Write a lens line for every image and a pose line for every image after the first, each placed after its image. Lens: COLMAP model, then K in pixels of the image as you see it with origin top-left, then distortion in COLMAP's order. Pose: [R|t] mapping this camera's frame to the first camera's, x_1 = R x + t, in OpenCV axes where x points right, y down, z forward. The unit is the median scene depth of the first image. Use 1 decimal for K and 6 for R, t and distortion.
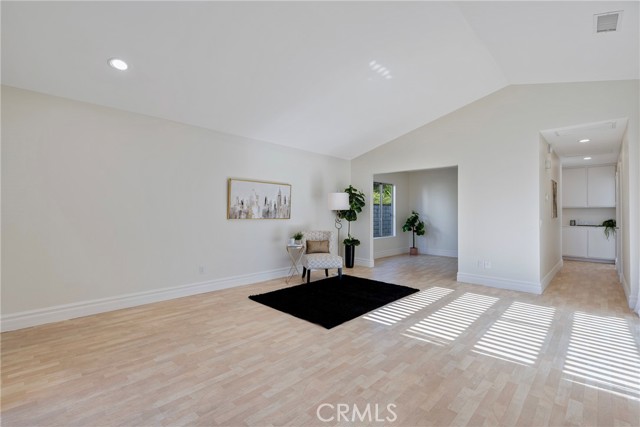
lens RADIAL K [[288.6, 0, 320.9], [0, 288.6, 211.4], [0, 0, 1]] dist [-0.001751, -0.000233]
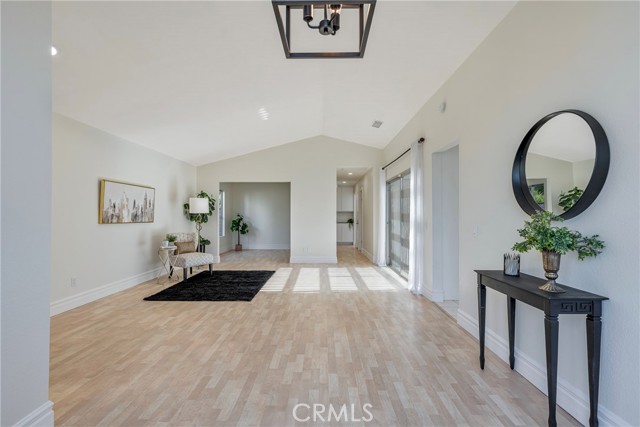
lens RADIAL K [[280.1, 0, 318.1], [0, 280.1, 214.5], [0, 0, 1]] dist [-0.001649, -0.000155]
pose [[0.732989, -0.003039, 0.680234, -0.435796], [0.001223, 0.999994, 0.003149, -0.004312], [-0.680240, -0.001476, 0.732988, -0.128247]]
